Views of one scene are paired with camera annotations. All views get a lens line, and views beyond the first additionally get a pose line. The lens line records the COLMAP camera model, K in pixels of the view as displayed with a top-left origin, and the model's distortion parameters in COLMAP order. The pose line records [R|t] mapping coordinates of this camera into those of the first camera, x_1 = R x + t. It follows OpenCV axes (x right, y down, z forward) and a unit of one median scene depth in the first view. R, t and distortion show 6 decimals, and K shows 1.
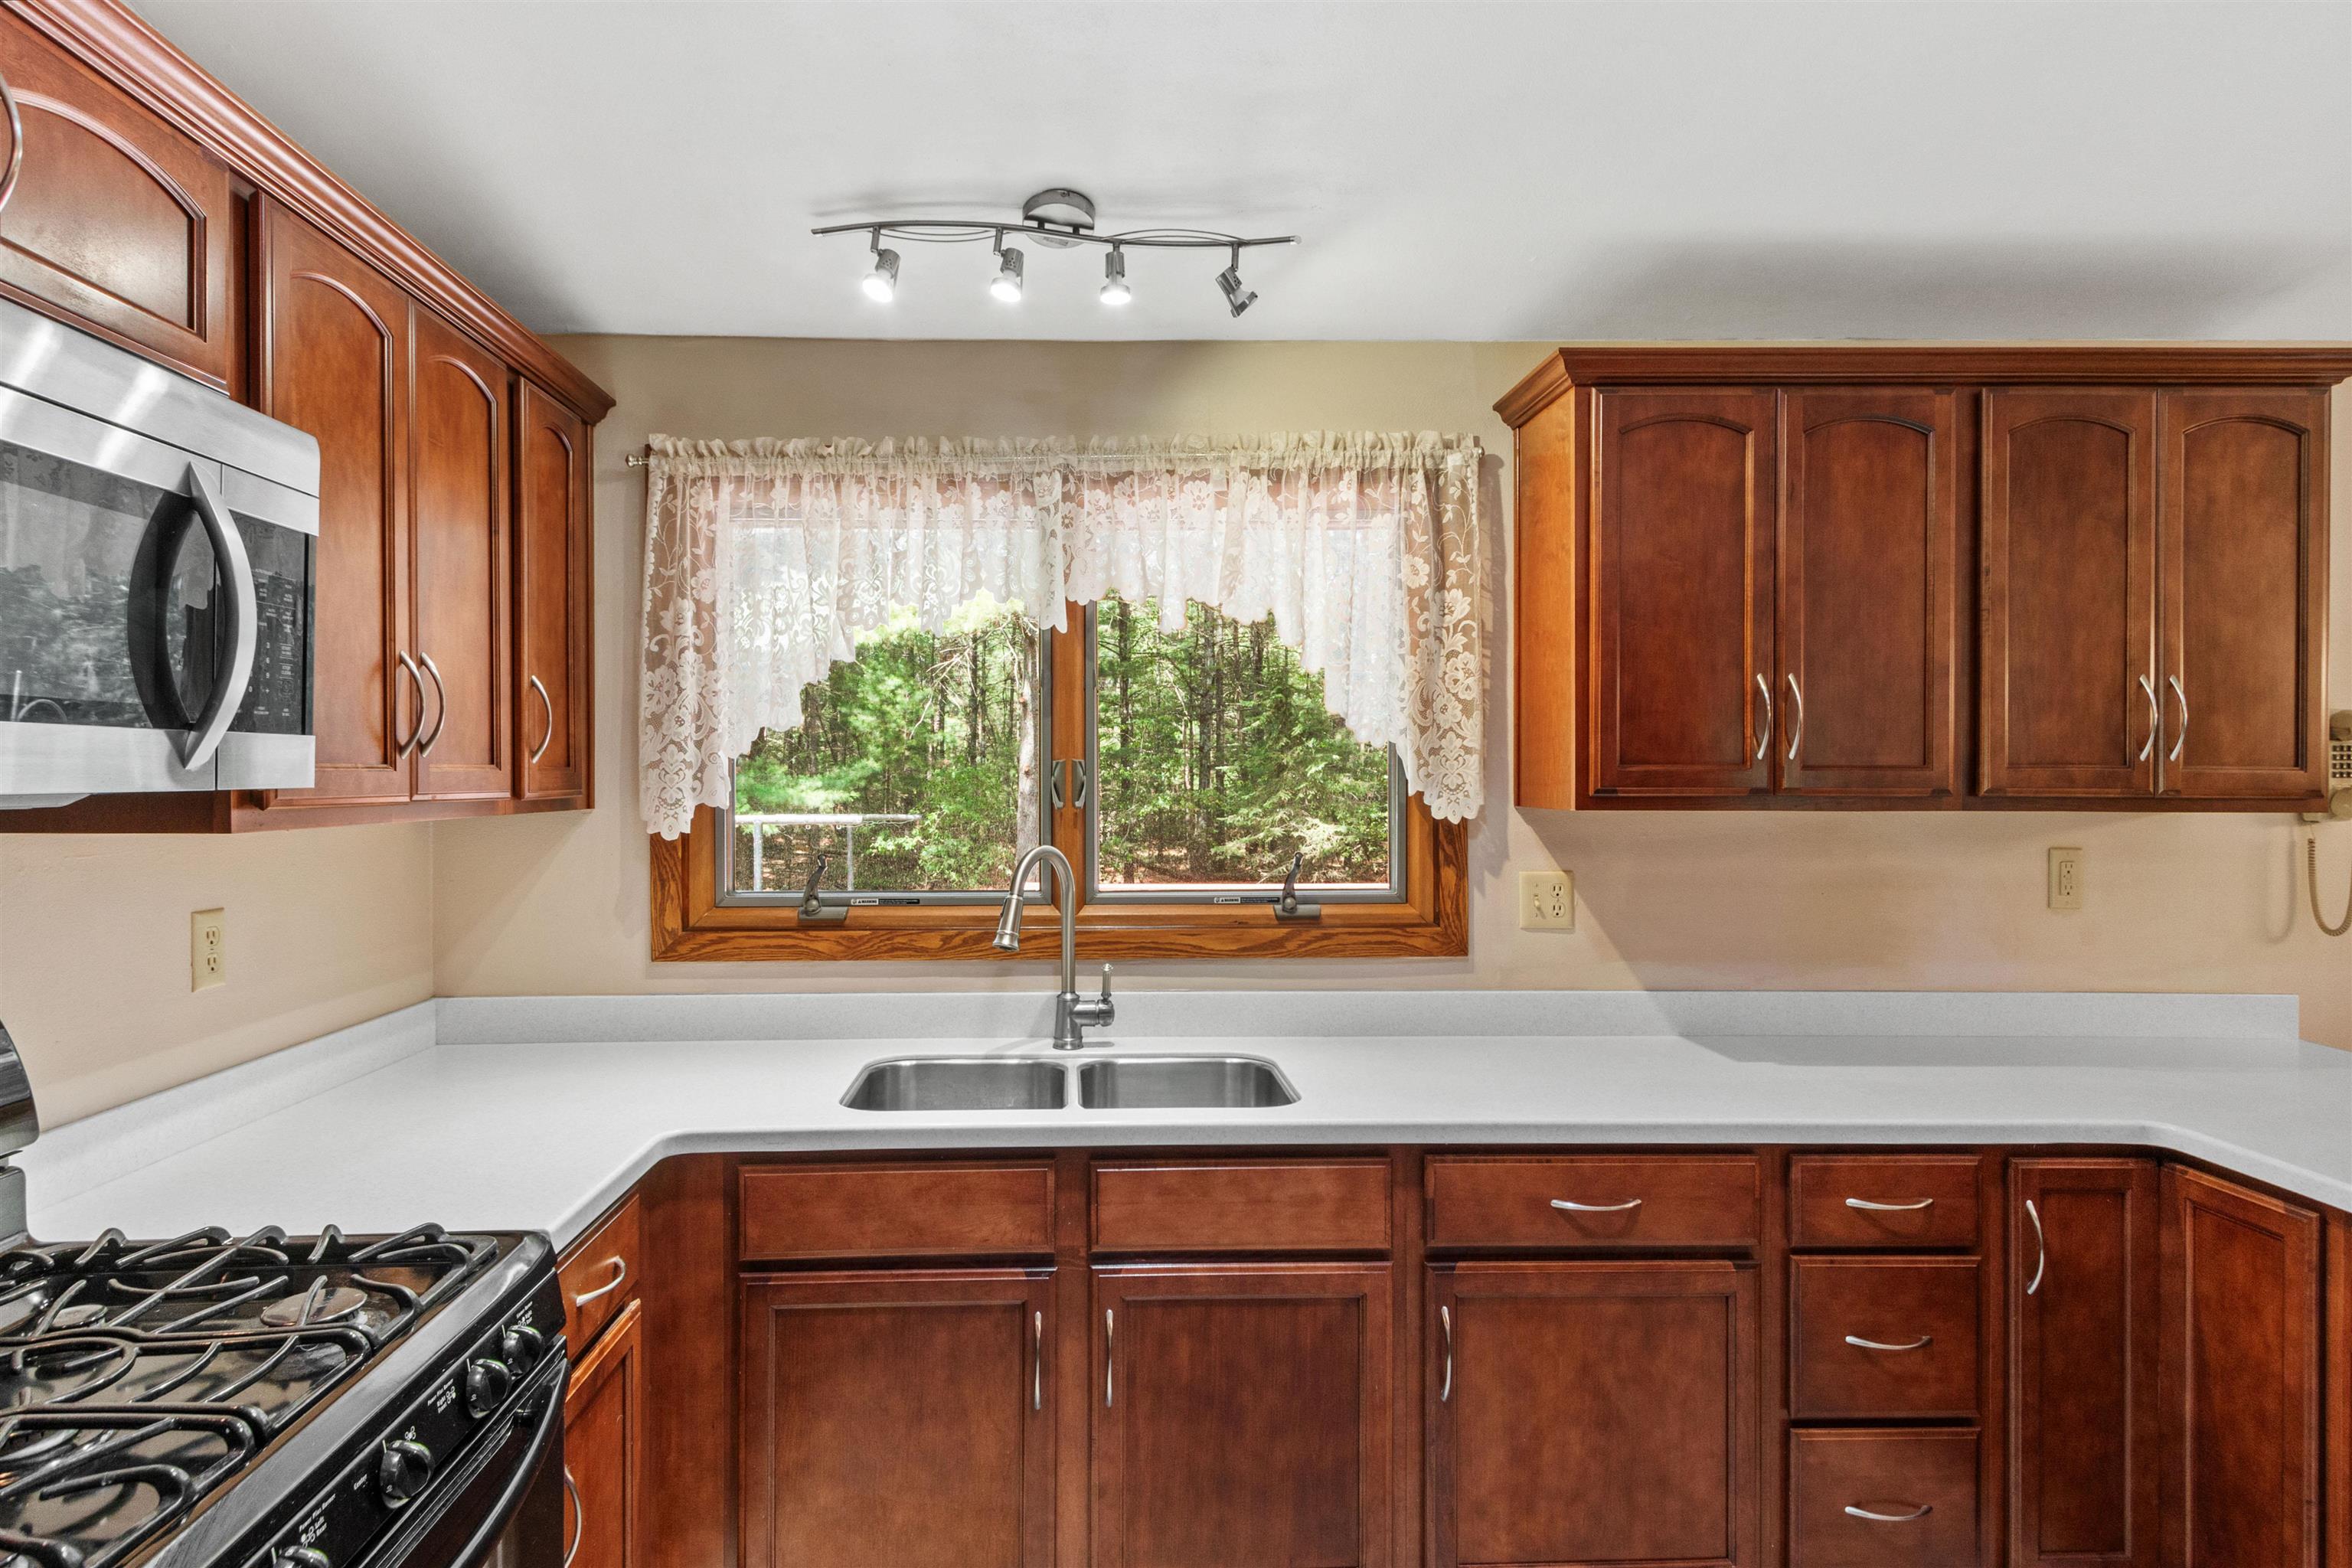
lens RADIAL K [[1269.9, 0, 1091.6], [0, 1269.9, 830.3], [0, 0, 1]] dist [0.018508, -0.000877]
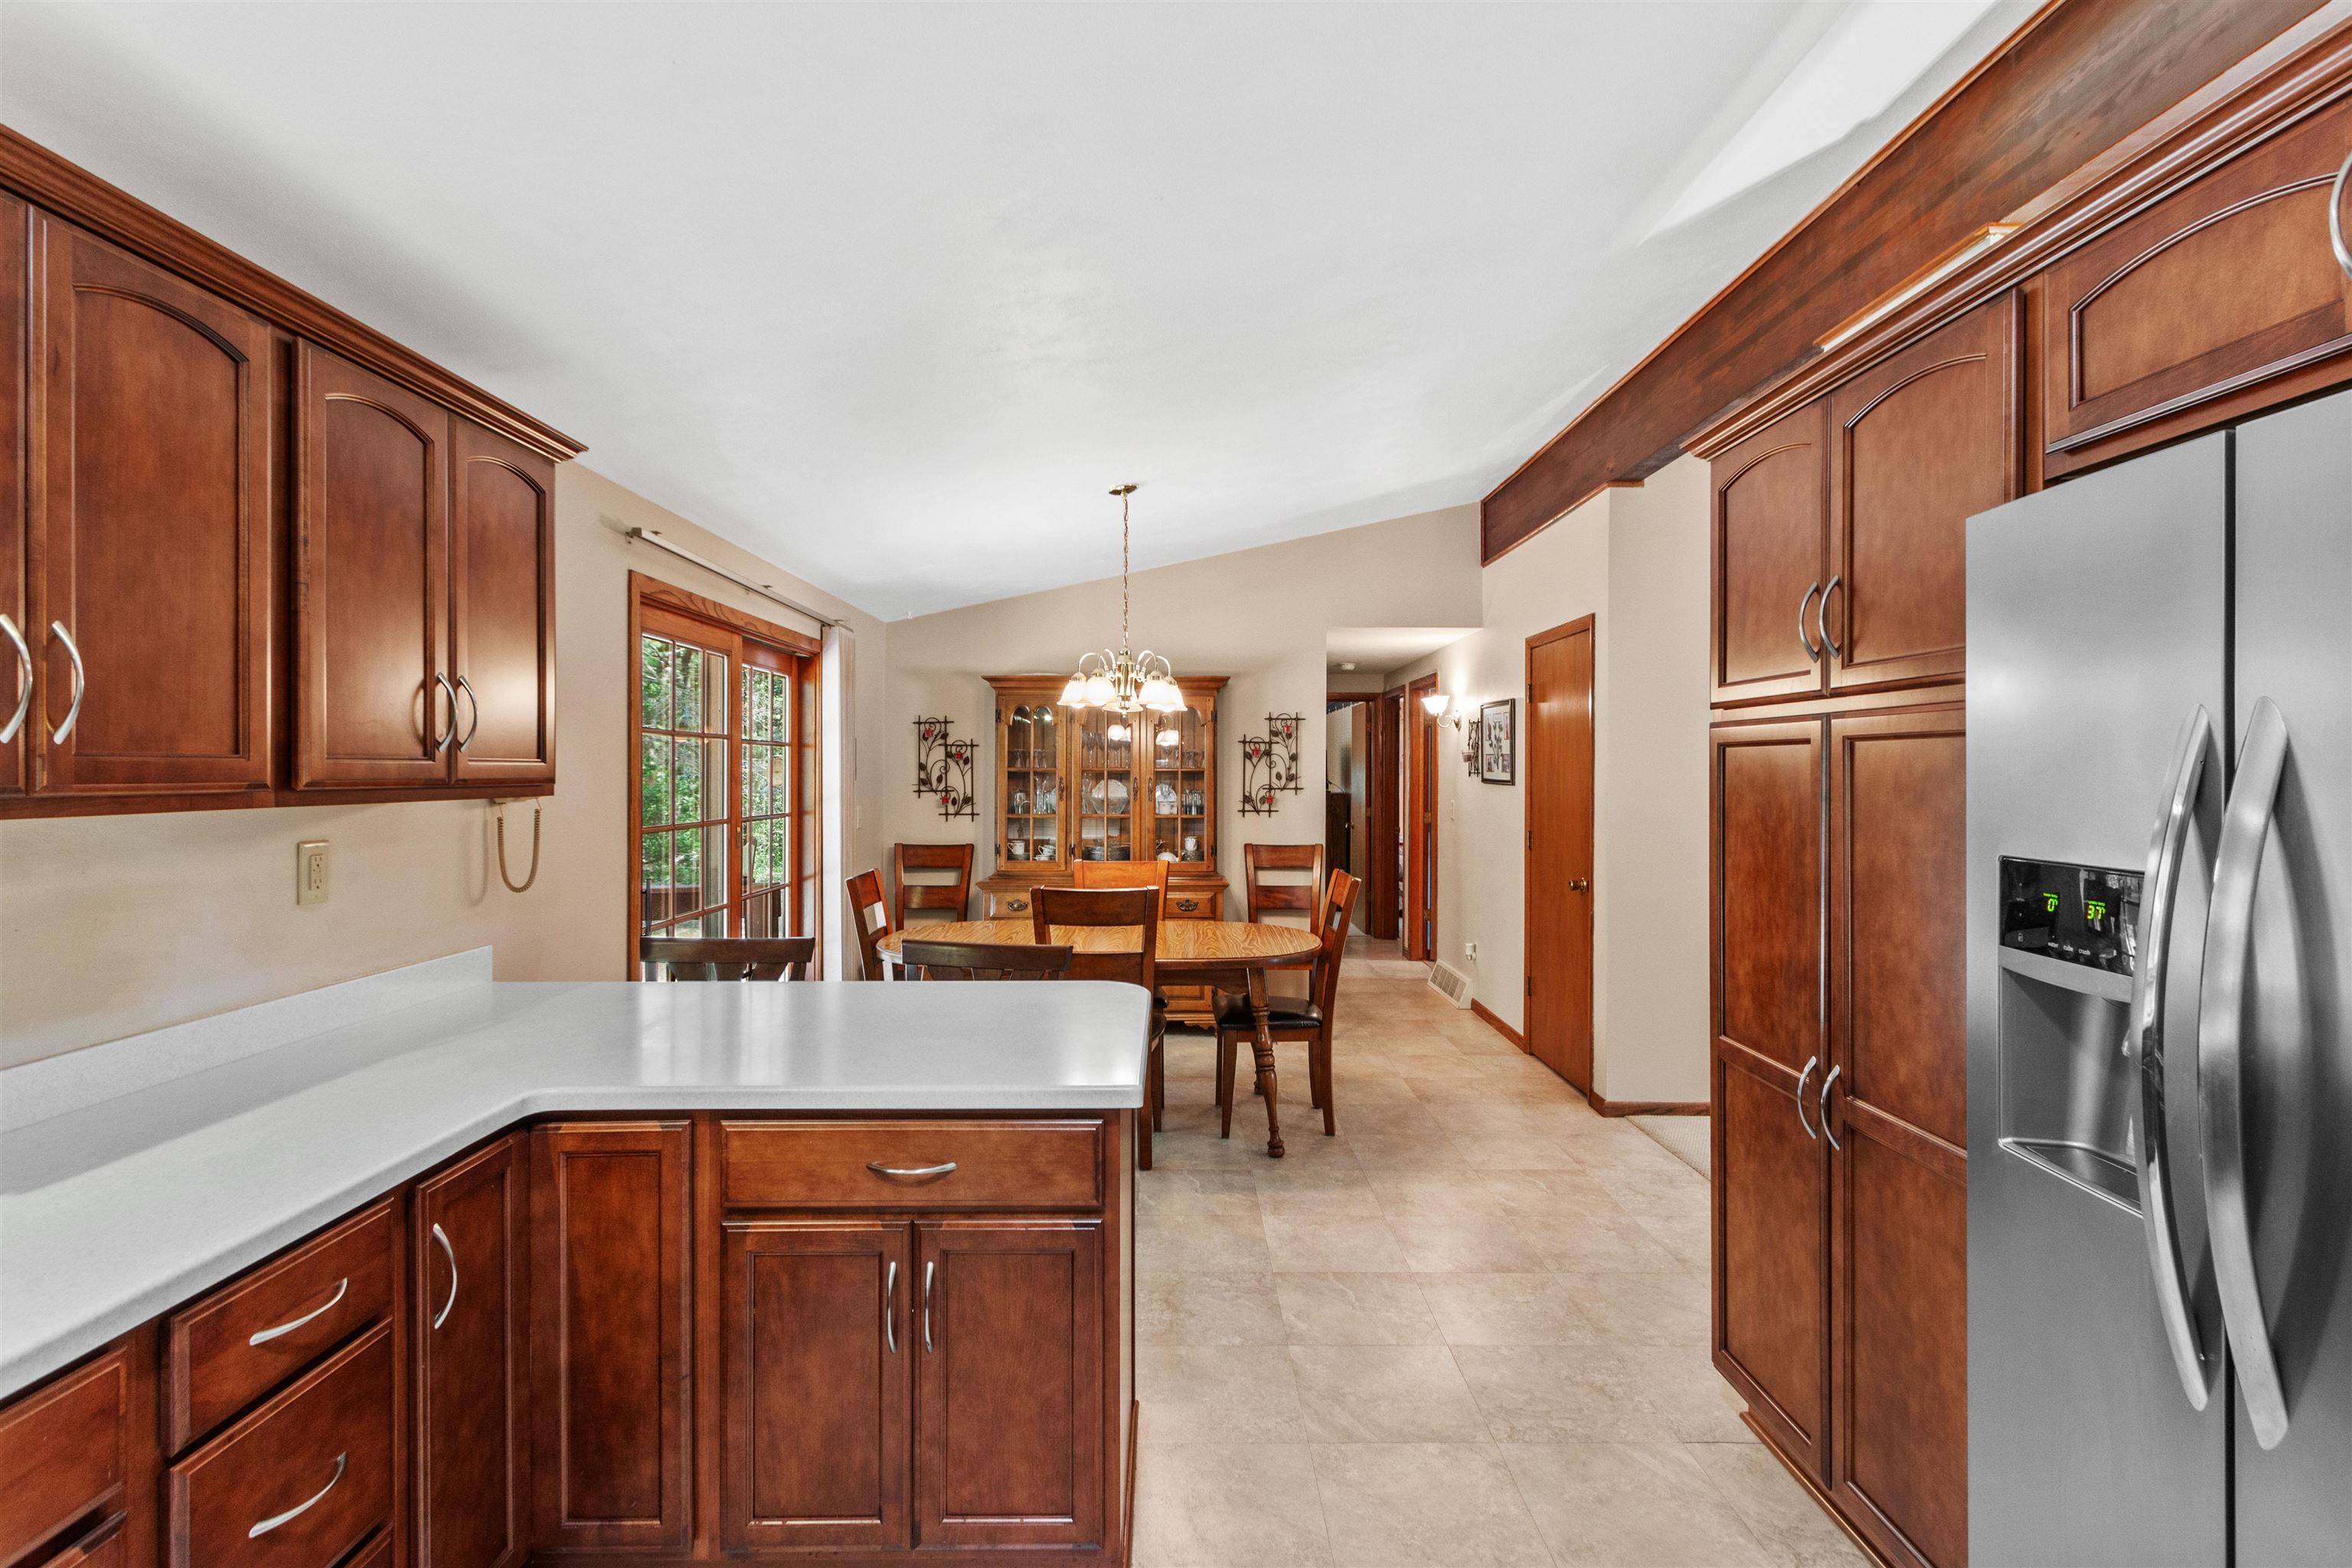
lens RADIAL K [[990.3, 0, 1167.7], [0, 990.3, 750.4], [0, 0, 1]] dist [0.026727, -0.000577]
pose [[0.033783, 0.021225, 0.999204, 0.009622], [0.043002, 0.998818, -0.022670, -0.012391], [-0.998504, 0.043733, 0.032831, 0.374659]]
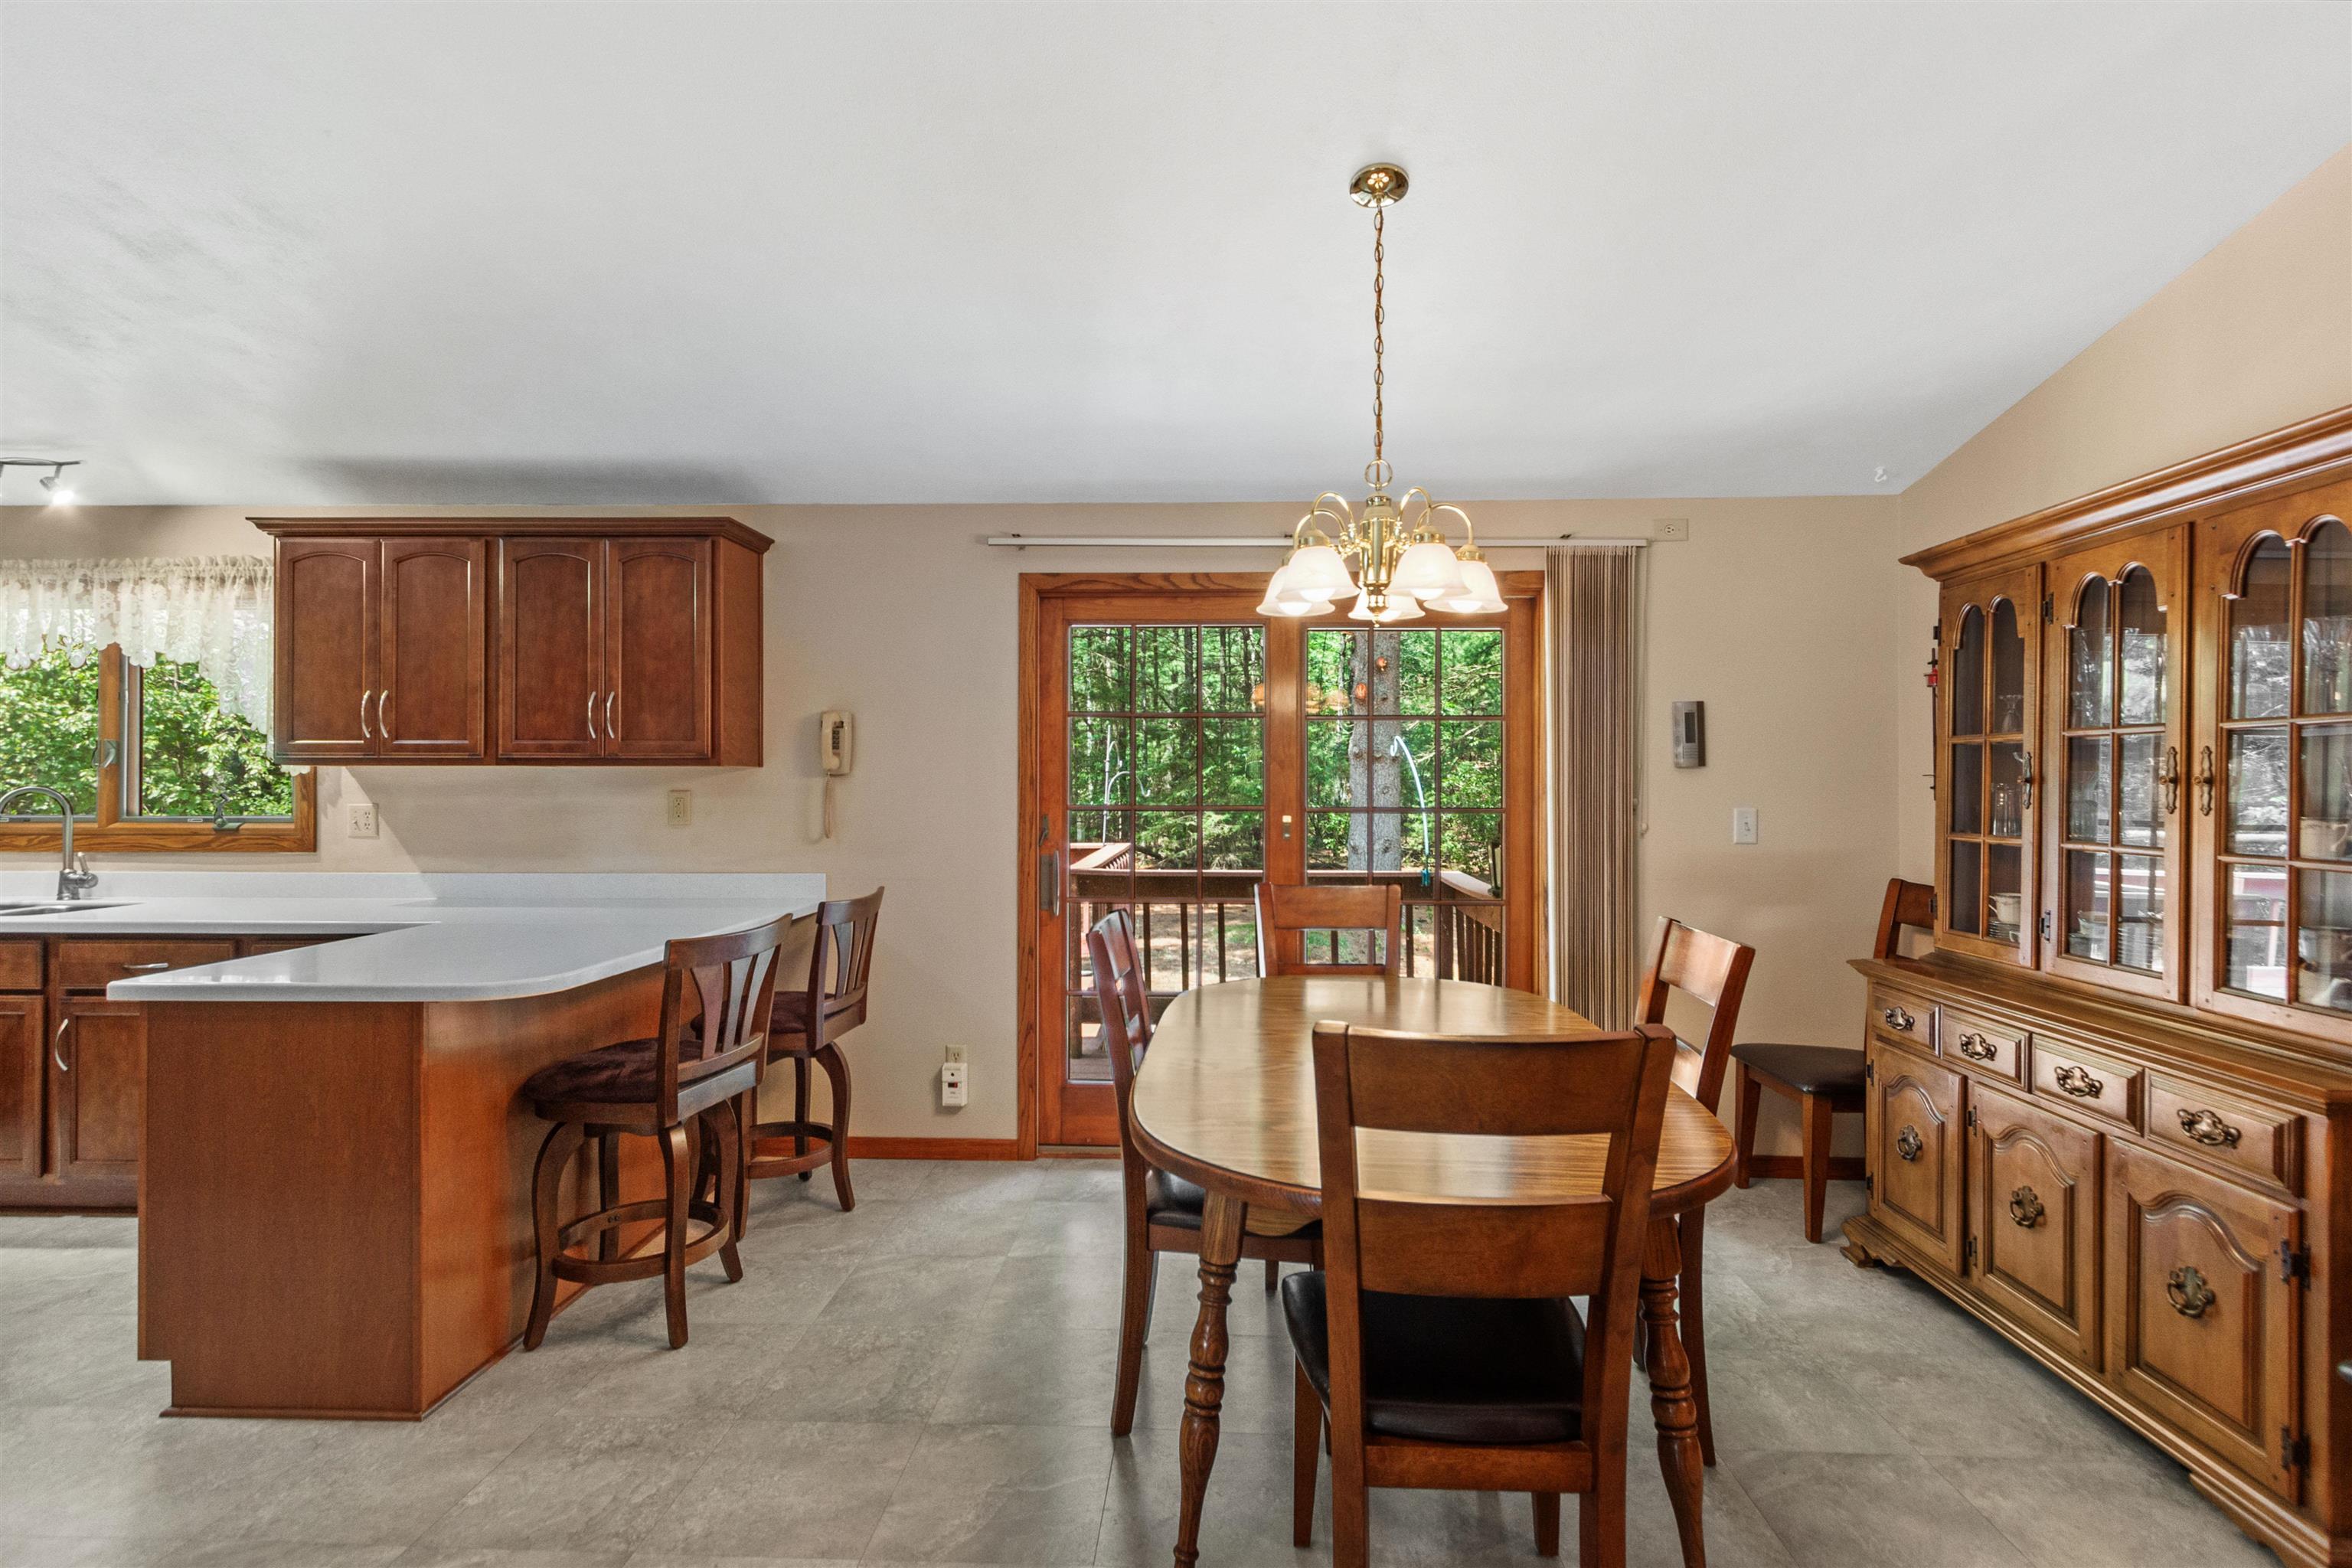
lens RADIAL K [[1106.1, 0, 1222.2], [0, 1106.1, 765.5], [0, 0, 1]] dist [0.008596, -0.002919]
pose [[0.999811, -0.000649, -0.019414, 1.776079], [-0.000548, 0.998100, -0.061618, 0.082791], [0.019417, 0.061617, 0.997911, -0.565387]]
